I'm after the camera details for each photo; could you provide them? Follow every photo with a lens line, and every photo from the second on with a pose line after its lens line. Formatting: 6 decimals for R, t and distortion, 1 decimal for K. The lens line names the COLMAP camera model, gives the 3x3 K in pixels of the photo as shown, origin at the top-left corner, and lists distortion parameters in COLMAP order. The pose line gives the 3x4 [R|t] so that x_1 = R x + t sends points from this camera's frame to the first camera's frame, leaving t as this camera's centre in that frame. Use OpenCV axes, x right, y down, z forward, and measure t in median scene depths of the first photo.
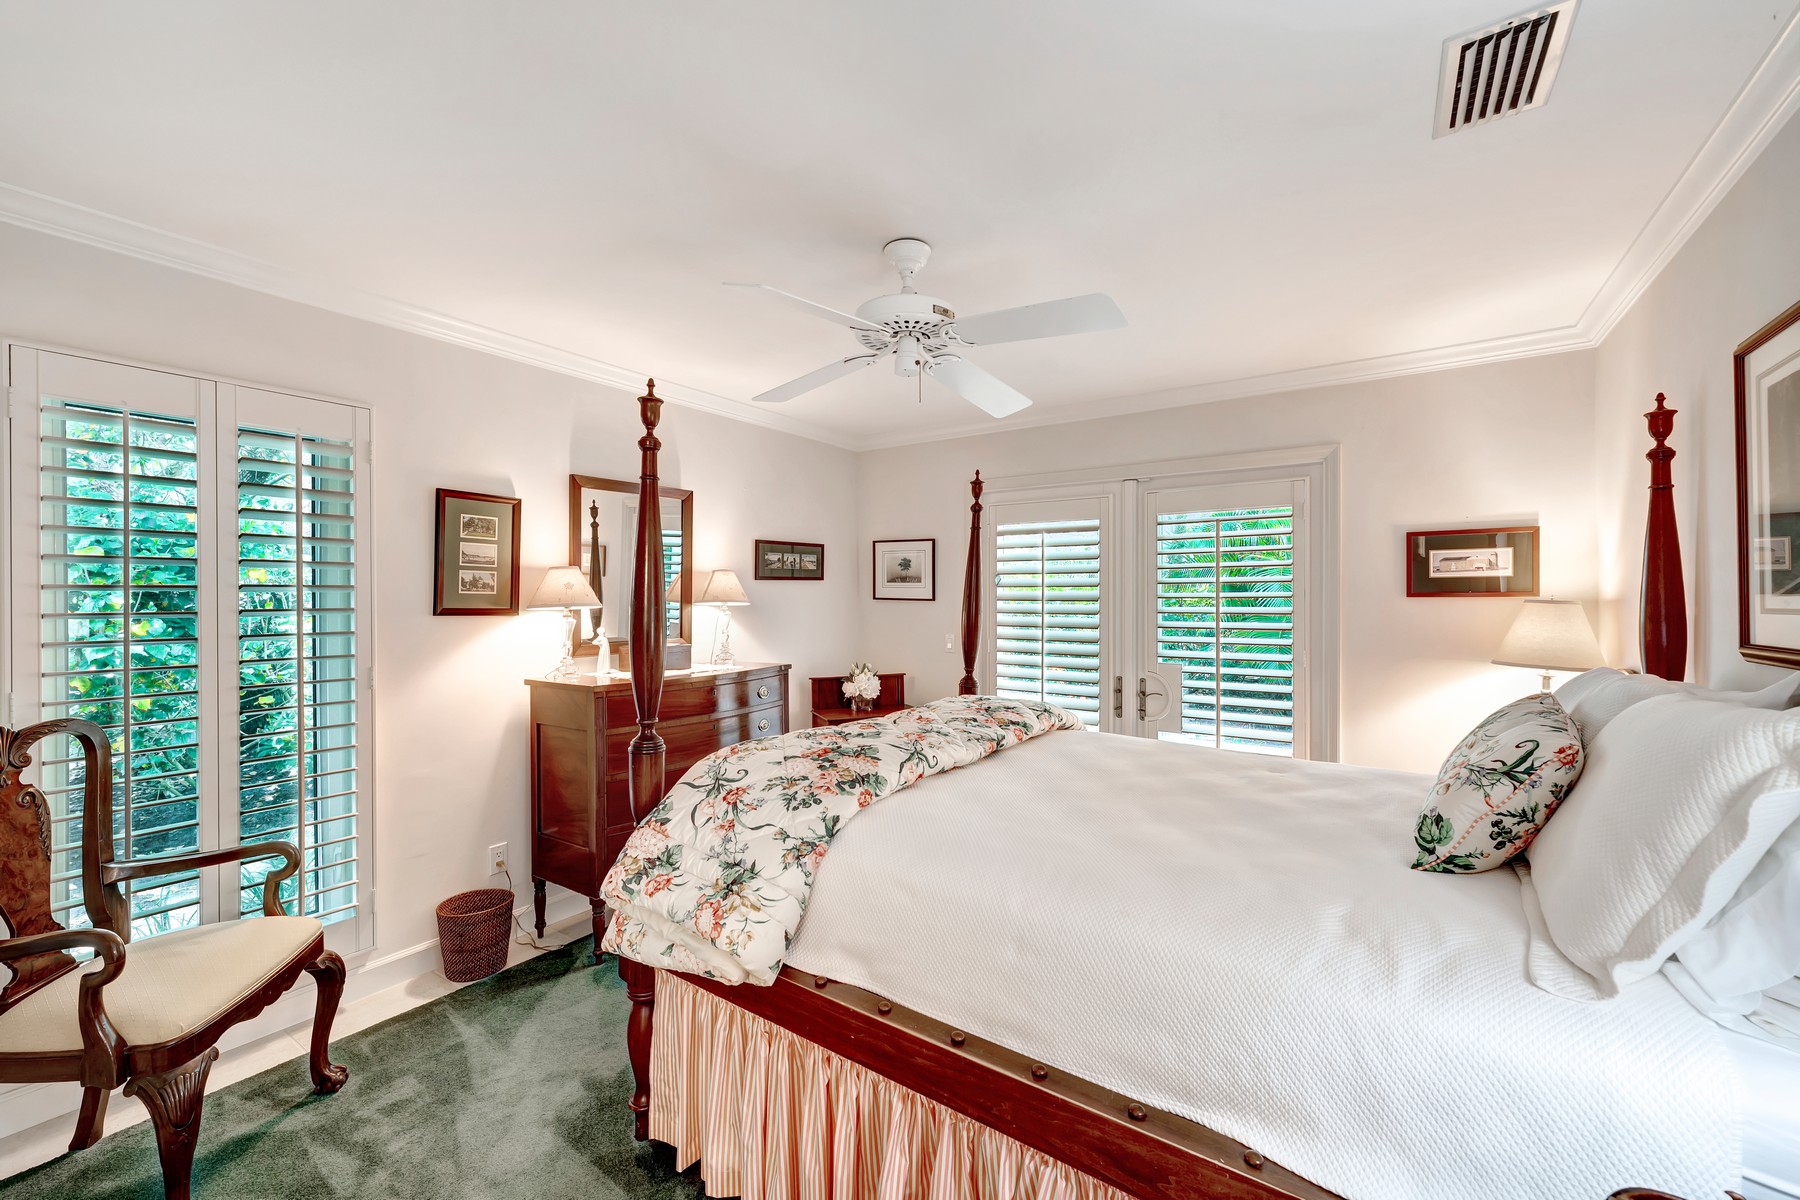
lens RADIAL K [[744.5, 0, 887.4], [0, 744.5, 601.1], [0, 0, 1]] dist [0.018706, -0.000229]
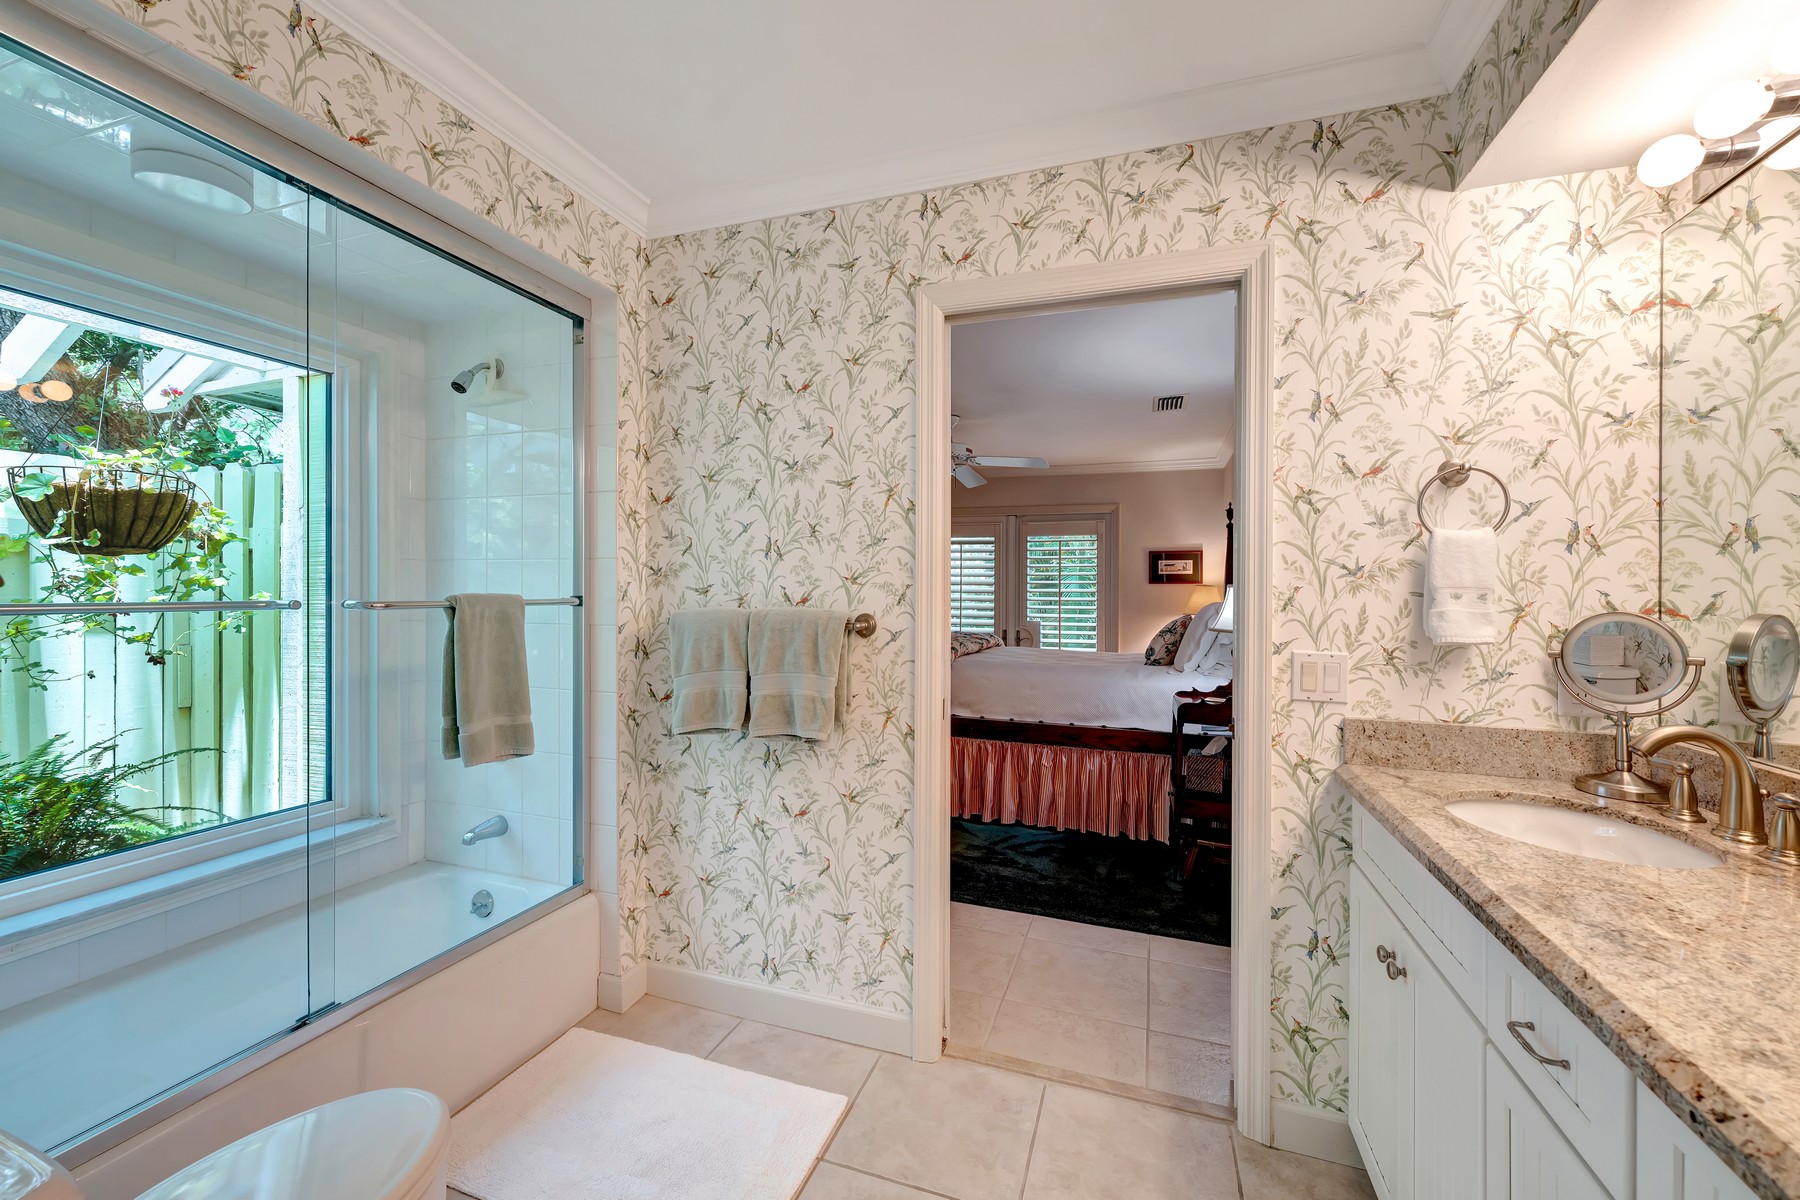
lens RADIAL K [[744.5, 0, 901.9], [0, 744.5, 597.4], [0, 0, 1]] dist [0.018706, -0.000229]
pose [[0.962637, 0.009885, 0.270613, -0.485707], [-0.009864, 0.999950, -0.001439, 0.041583], [-0.270614, -0.001284, 0.962687, -0.747203]]
